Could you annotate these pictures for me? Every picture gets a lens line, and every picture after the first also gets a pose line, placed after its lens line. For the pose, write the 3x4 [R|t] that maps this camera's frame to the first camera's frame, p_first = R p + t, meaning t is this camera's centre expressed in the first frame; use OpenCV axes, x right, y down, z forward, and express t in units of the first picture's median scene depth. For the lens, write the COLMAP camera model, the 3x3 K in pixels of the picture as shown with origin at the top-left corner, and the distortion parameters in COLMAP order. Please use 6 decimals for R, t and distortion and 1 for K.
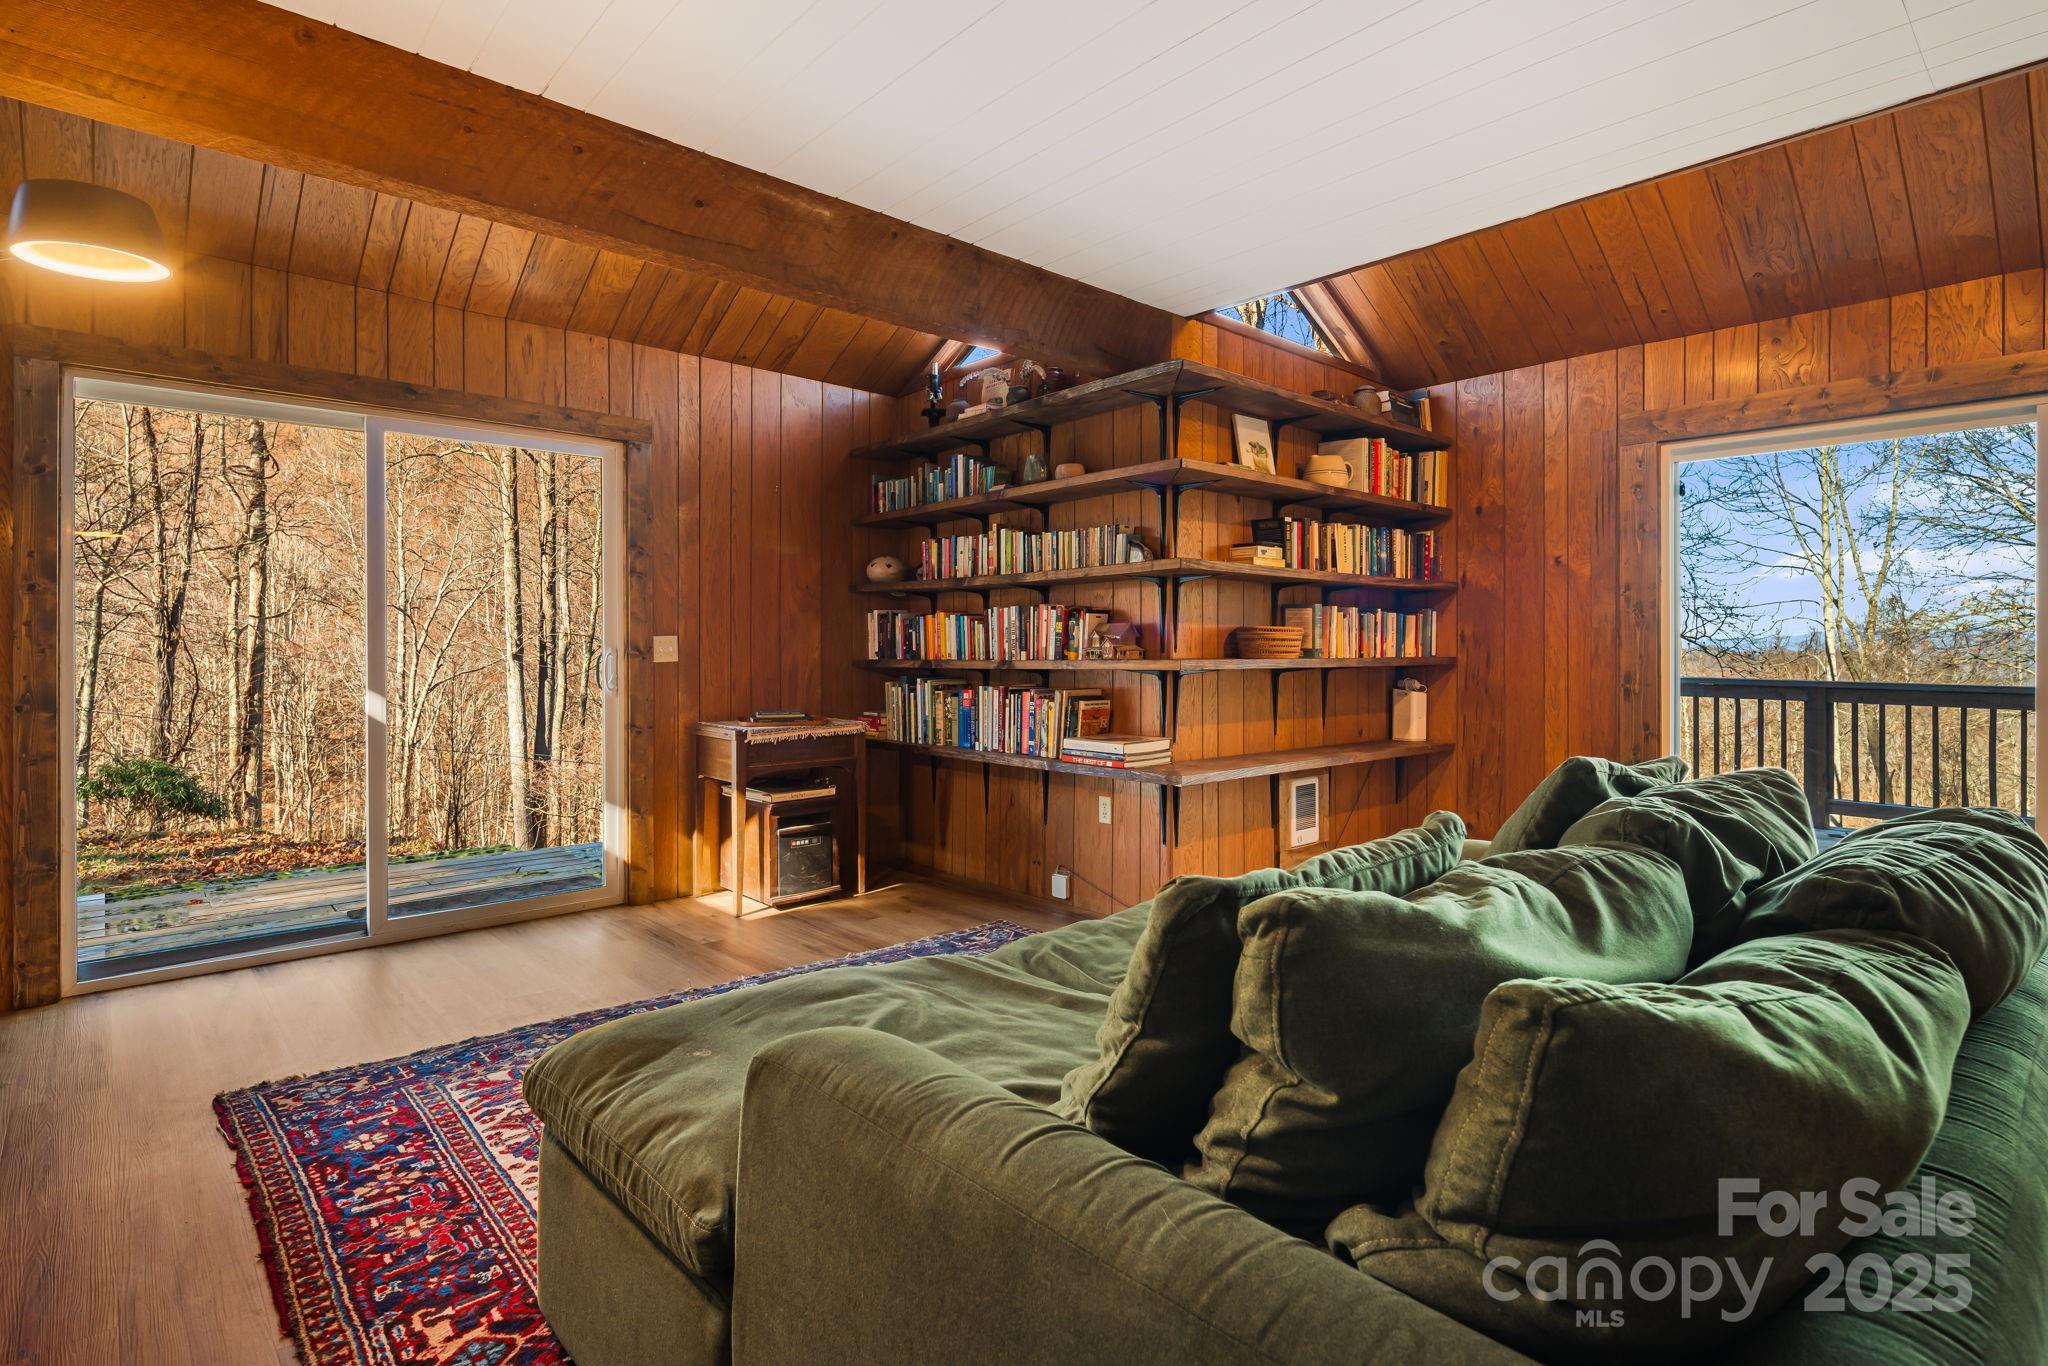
lens RADIAL K [[1008.6, 0, 1023.0], [0, 1008.6, 661.7], [0, 0, 1]] dist [0.002024, -0.001090]
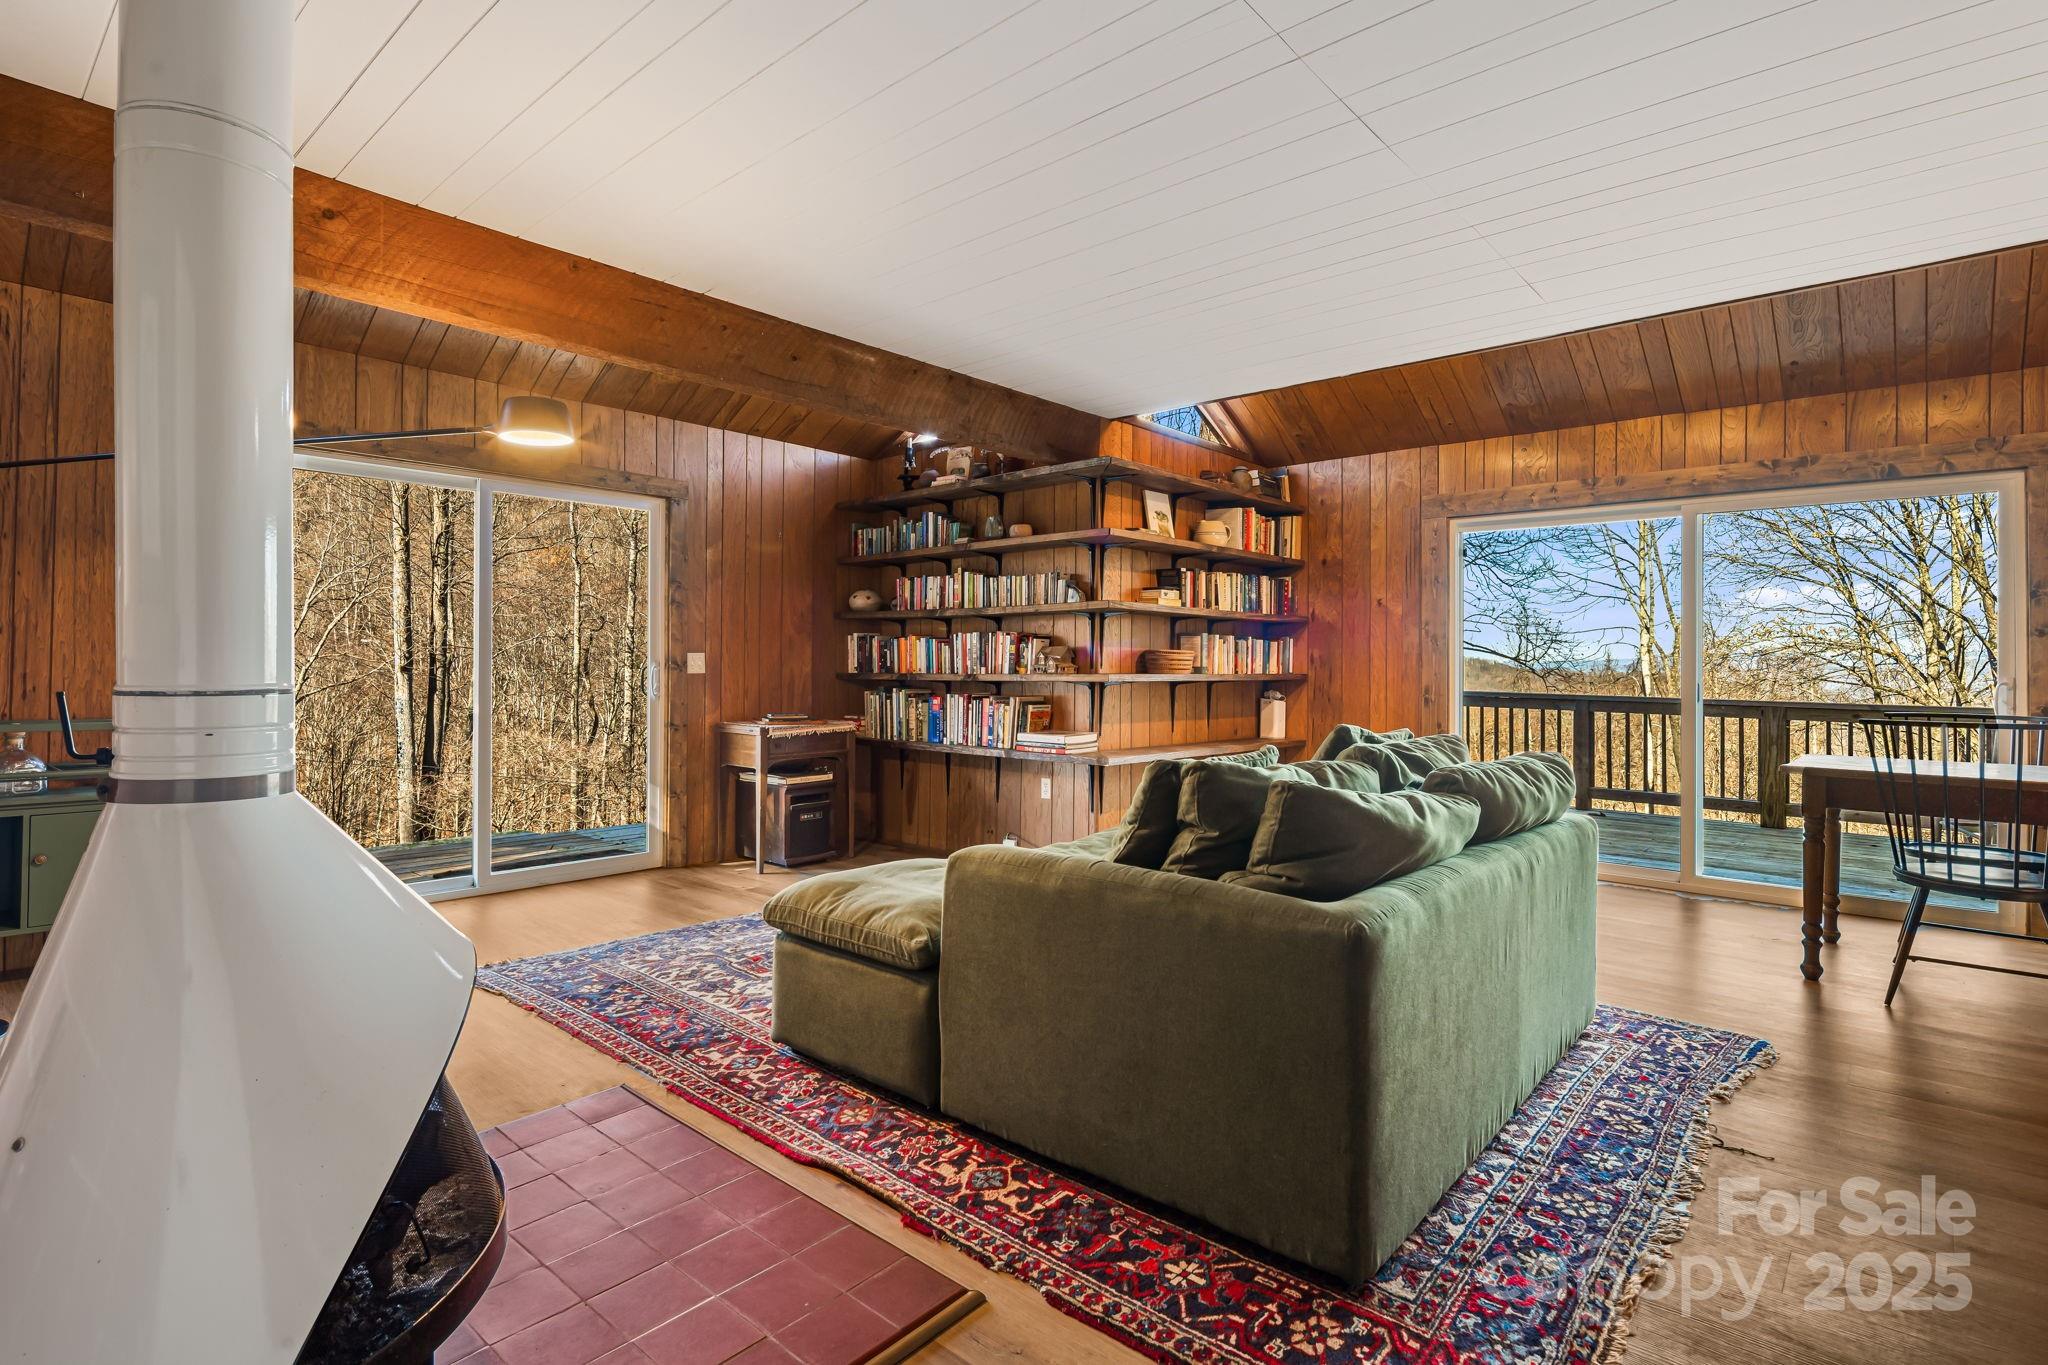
lens RADIAL K [[1008.6, 0, 1017.5], [0, 1008.6, 672.5], [0, 0, 1]] dist [0.002024, -0.001090]
pose [[0.994390, 0.006658, 0.105566, -0.096188], [-0.005996, 0.999960, -0.006587, 0.004880], [-0.105605, 0.005917, 0.994391, -0.306156]]
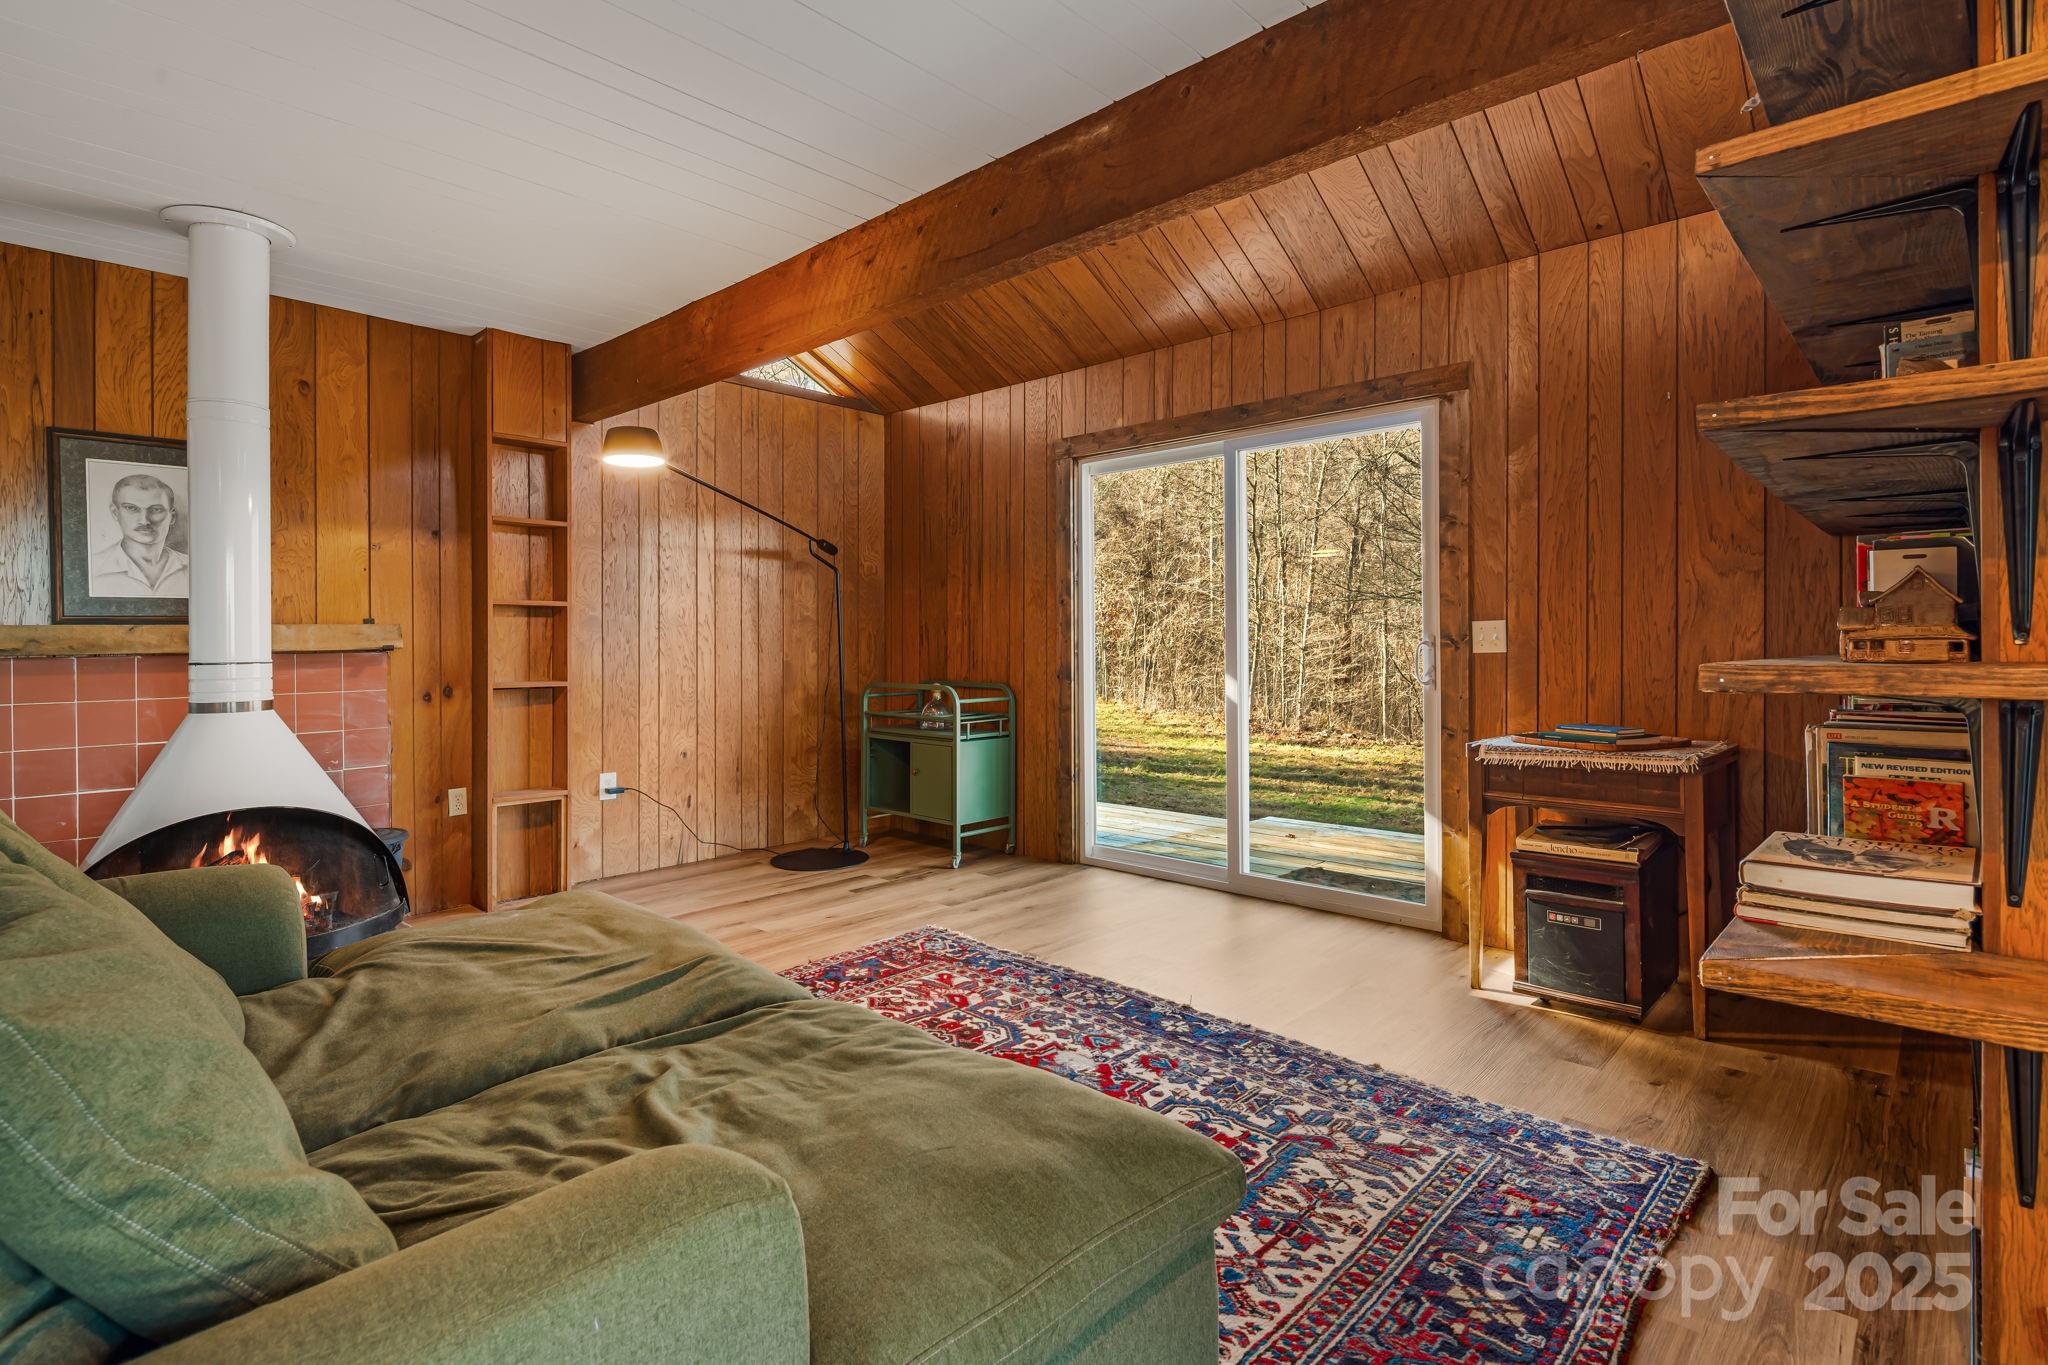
lens RADIAL K [[1008.6, 0, 1011.4], [0, 1008.6, 639.9], [0, 0, 1]] dist [0.002024, -0.001090]
pose [[0.070249, -0.003206, -0.997524, 0.455143], [-0.006391, 0.999973, -0.003664, -0.005163], [0.997509, 0.006632, 0.070226, 0.600931]]
